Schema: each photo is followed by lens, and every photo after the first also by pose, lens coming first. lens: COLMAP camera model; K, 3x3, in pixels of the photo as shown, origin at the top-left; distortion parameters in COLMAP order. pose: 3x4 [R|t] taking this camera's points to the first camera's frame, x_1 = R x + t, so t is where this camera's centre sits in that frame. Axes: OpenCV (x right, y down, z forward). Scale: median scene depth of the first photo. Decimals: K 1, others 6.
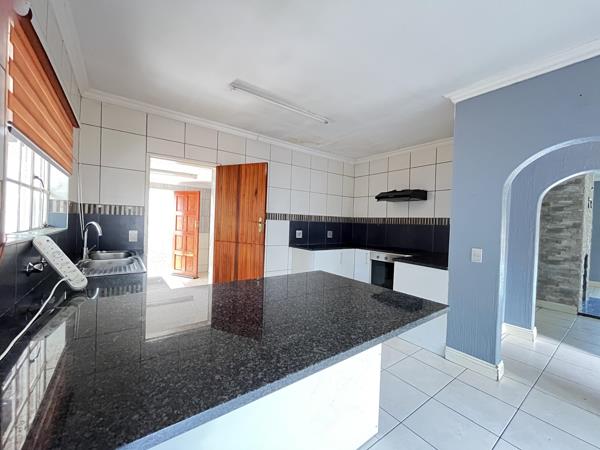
lens RADIAL K [[243.0, 0, 300.0], [0, 243.0, 225.0], [0, 0, 1]] dist [-0.000187, 0.000120]
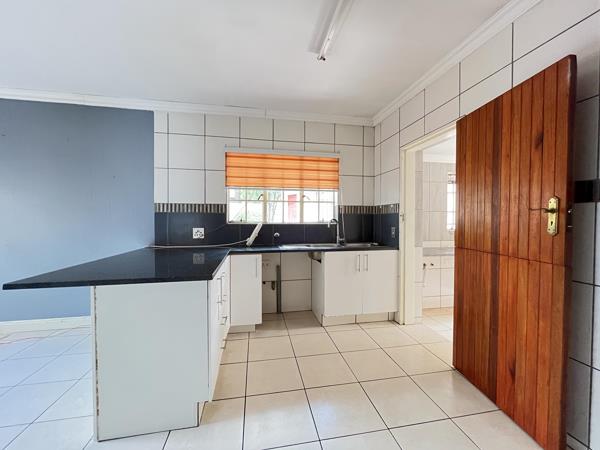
lens RADIAL K [[243.0, 0, 300.0], [0, 243.0, 225.0], [0, 0, 1]] dist [-0.000187, 0.000120]
pose [[-0.420117, -0.024992, -0.907126, 0.338716], [-0.028084, 0.999500, -0.014530, 0.031087], [0.907035, 0.019372, -0.420608, 0.816110]]
